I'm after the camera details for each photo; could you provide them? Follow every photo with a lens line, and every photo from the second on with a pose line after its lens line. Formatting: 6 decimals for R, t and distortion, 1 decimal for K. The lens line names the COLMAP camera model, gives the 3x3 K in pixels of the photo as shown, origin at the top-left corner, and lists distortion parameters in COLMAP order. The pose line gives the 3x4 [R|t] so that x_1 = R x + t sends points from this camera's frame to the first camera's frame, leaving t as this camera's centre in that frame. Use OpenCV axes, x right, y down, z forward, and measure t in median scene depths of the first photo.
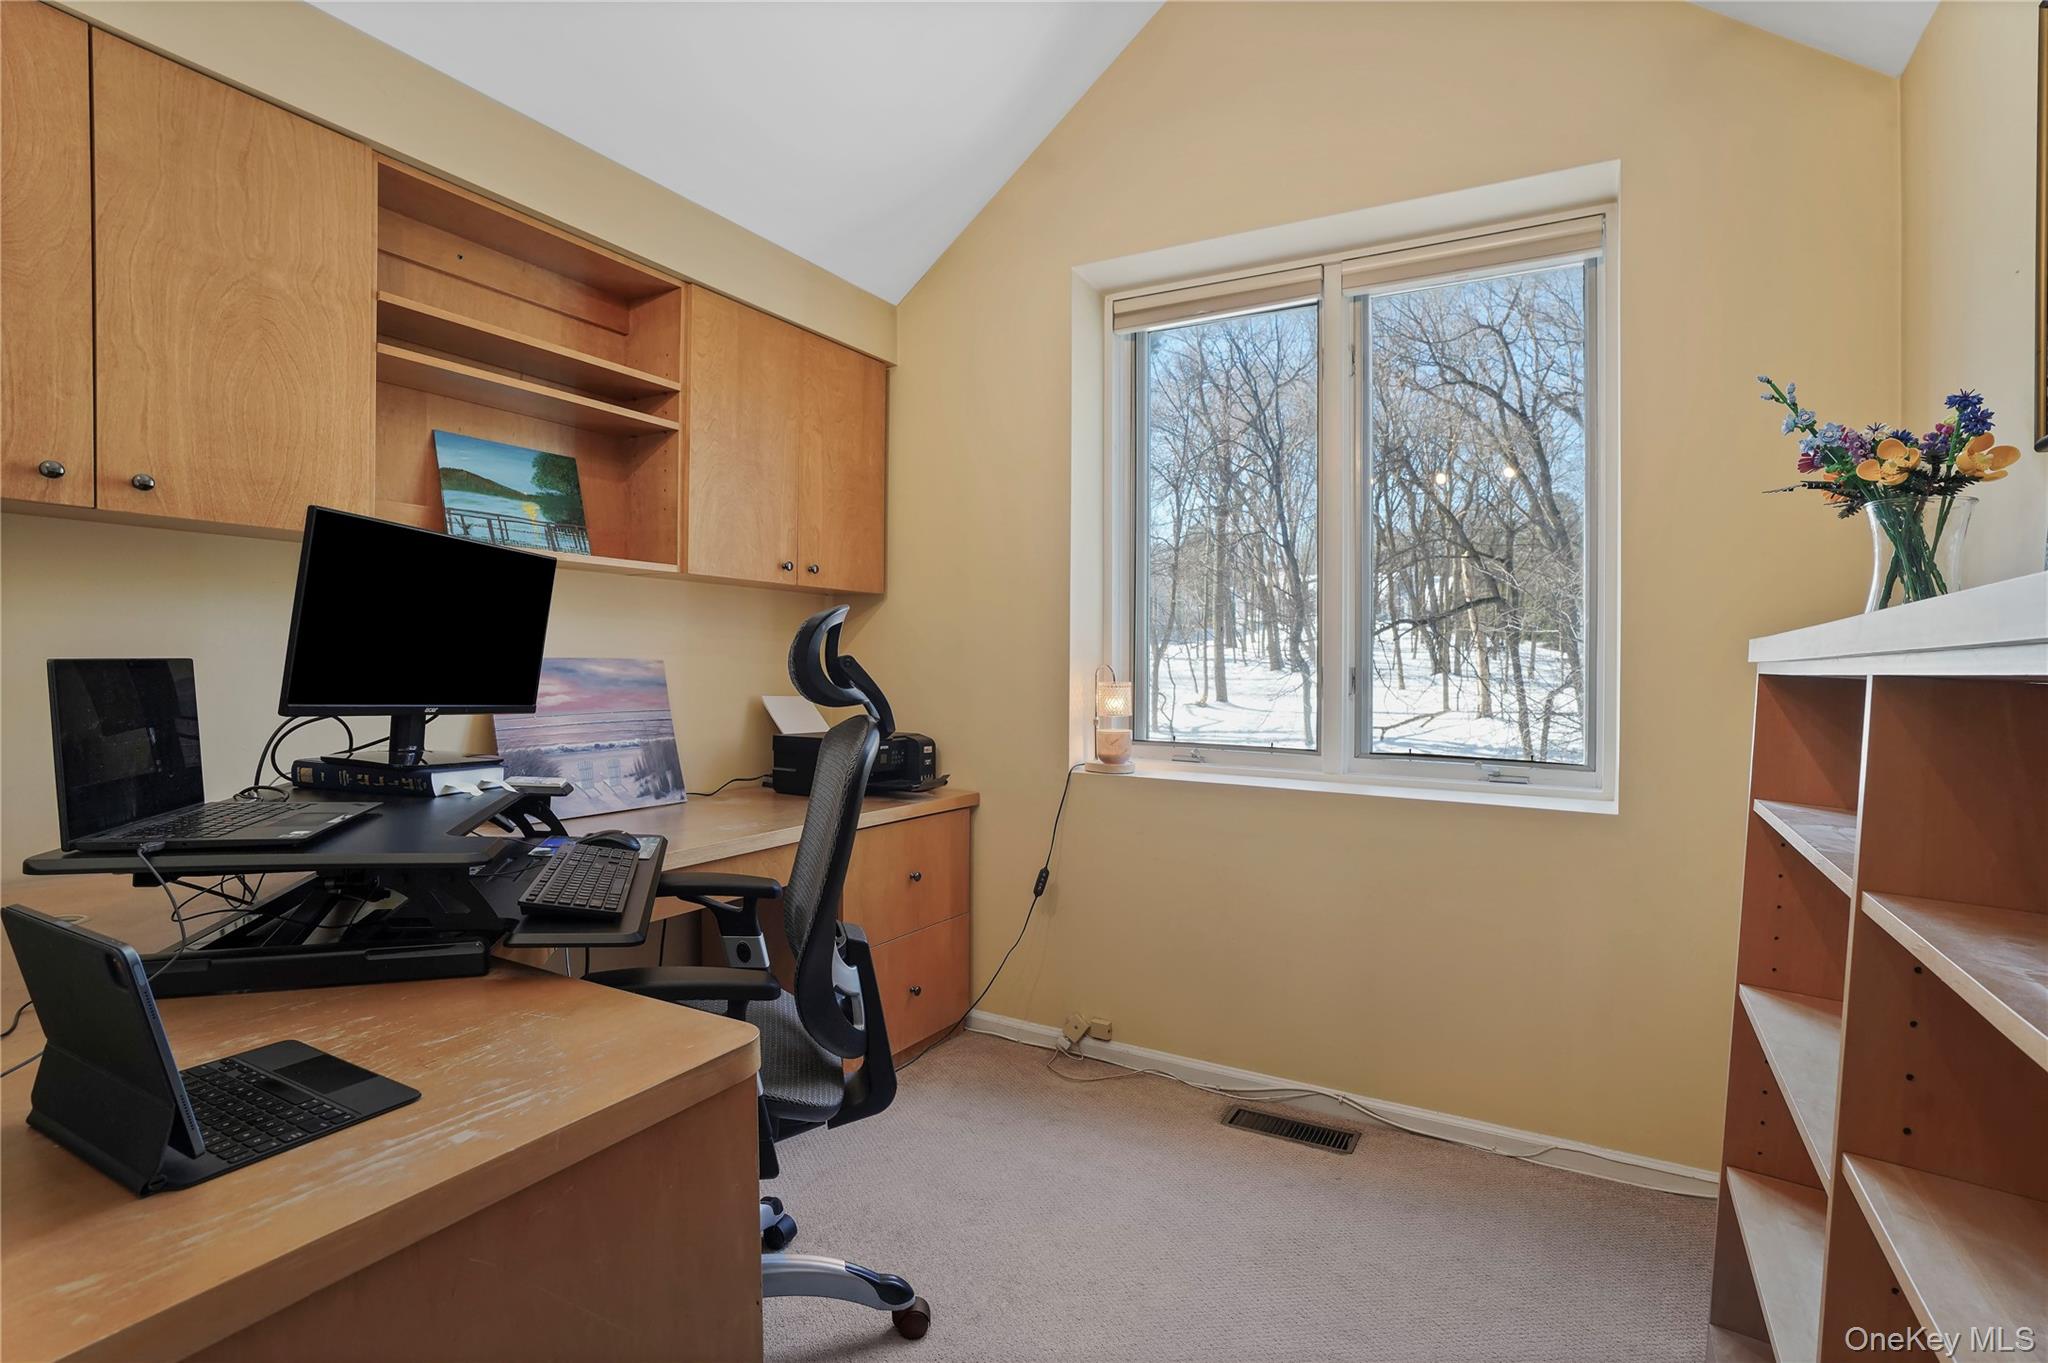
lens RADIAL K [[963.8, 0, 1046.5], [0, 963.8, 686.3], [0, 0, 1]] dist [-0.055312, 0.028717]
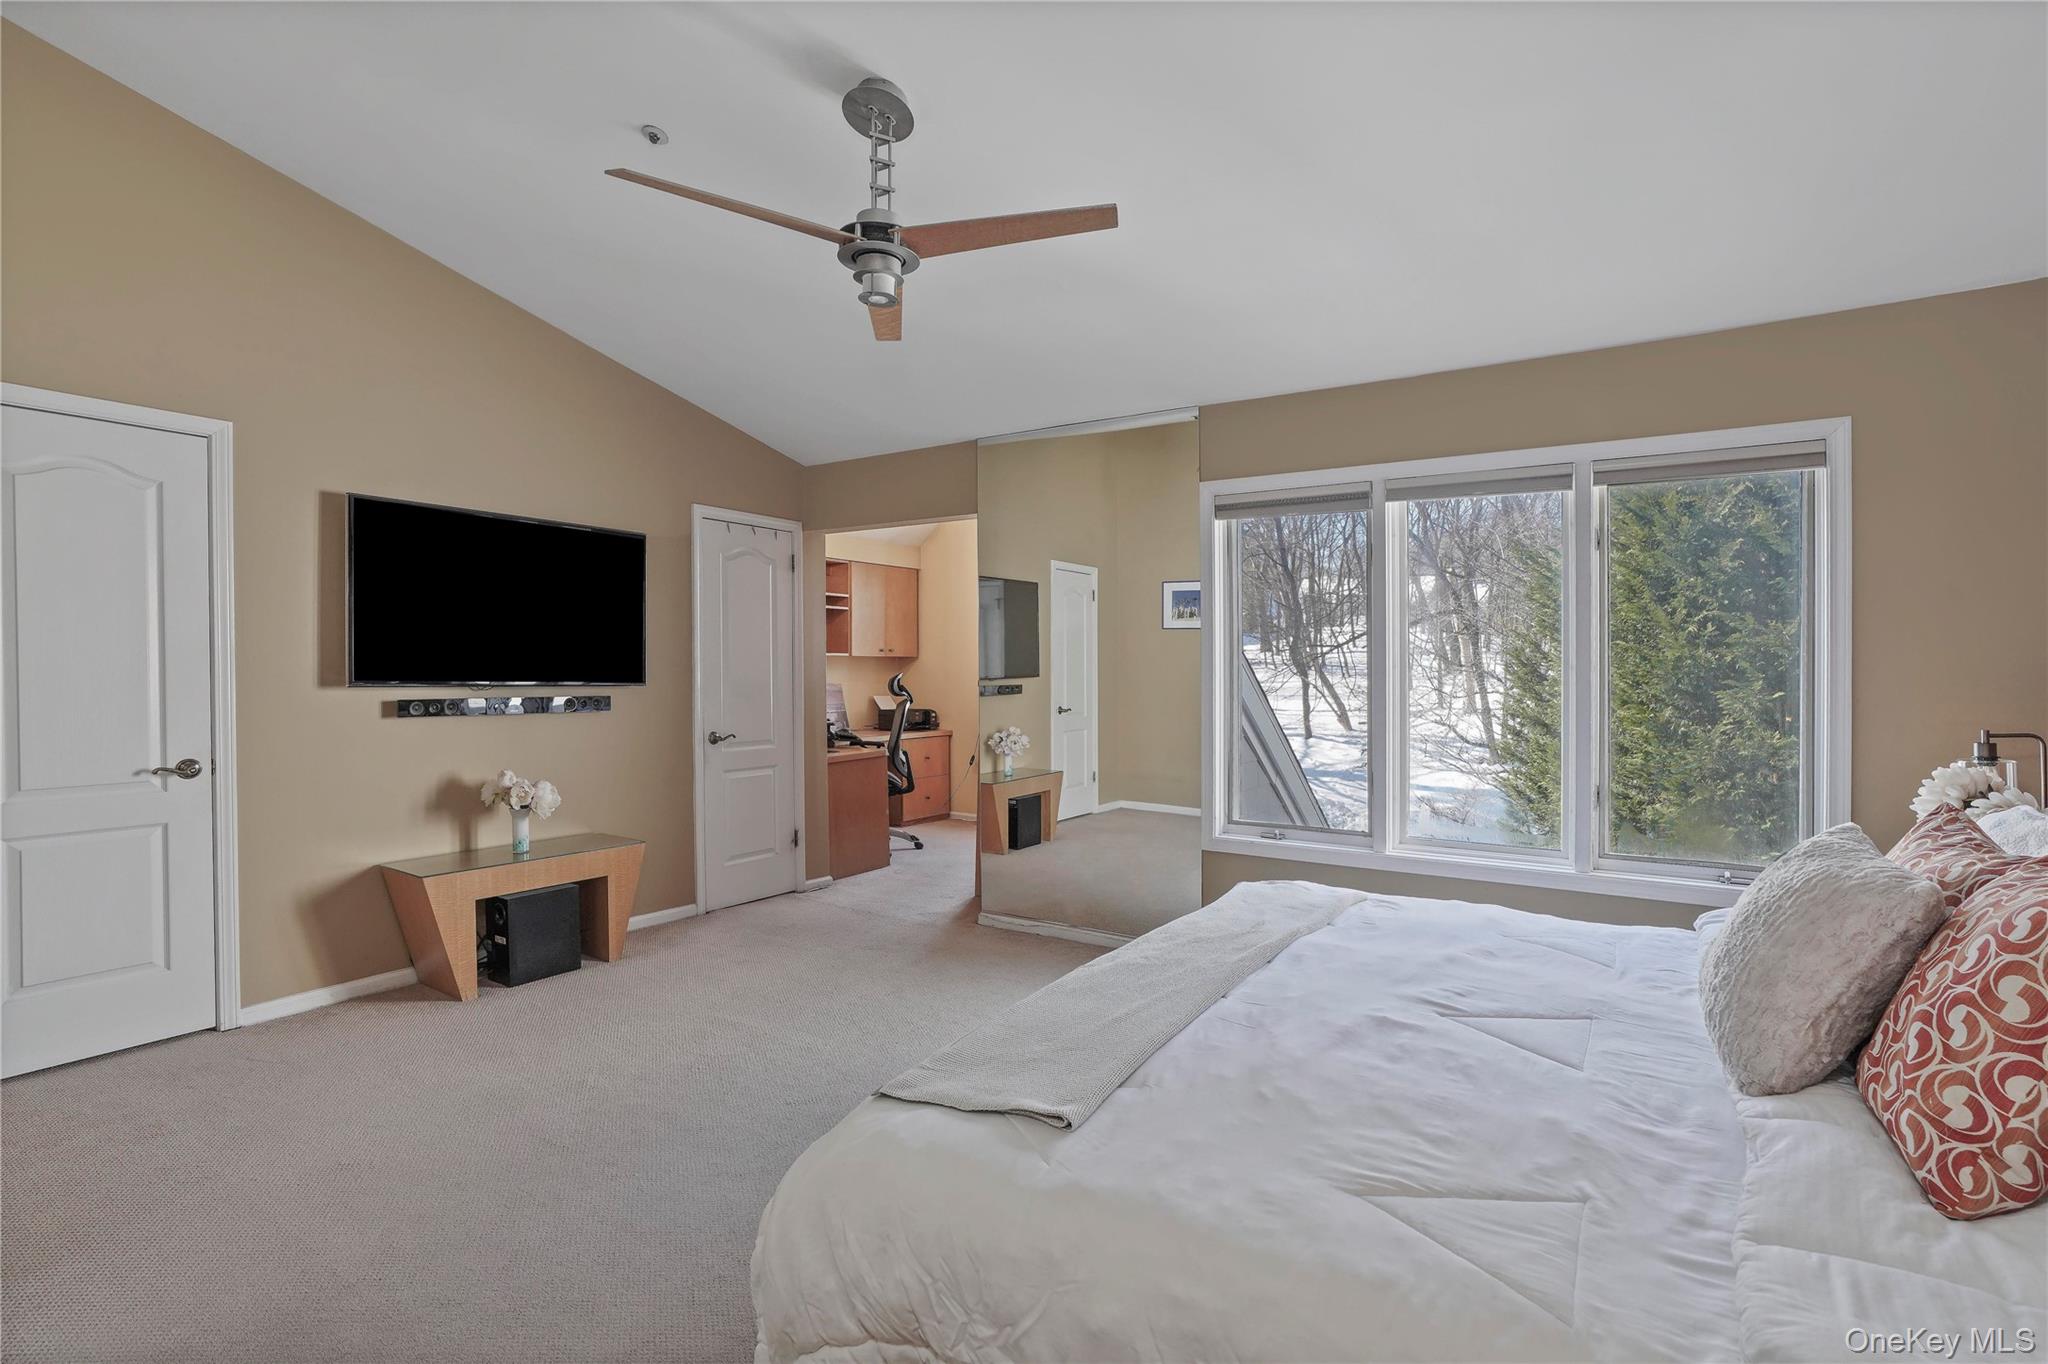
lens RADIAL K [[963.8, 0, 1046.5], [0, 963.8, 686.8], [0, 0, 1]] dist [-0.055312, 0.028717]
pose [[0.997791, -0.010223, -0.065638, 0.379236], [0.010031, 0.999944, -0.003248, -0.001542], [0.065667, 0.002582, 0.997838, -1.714458]]
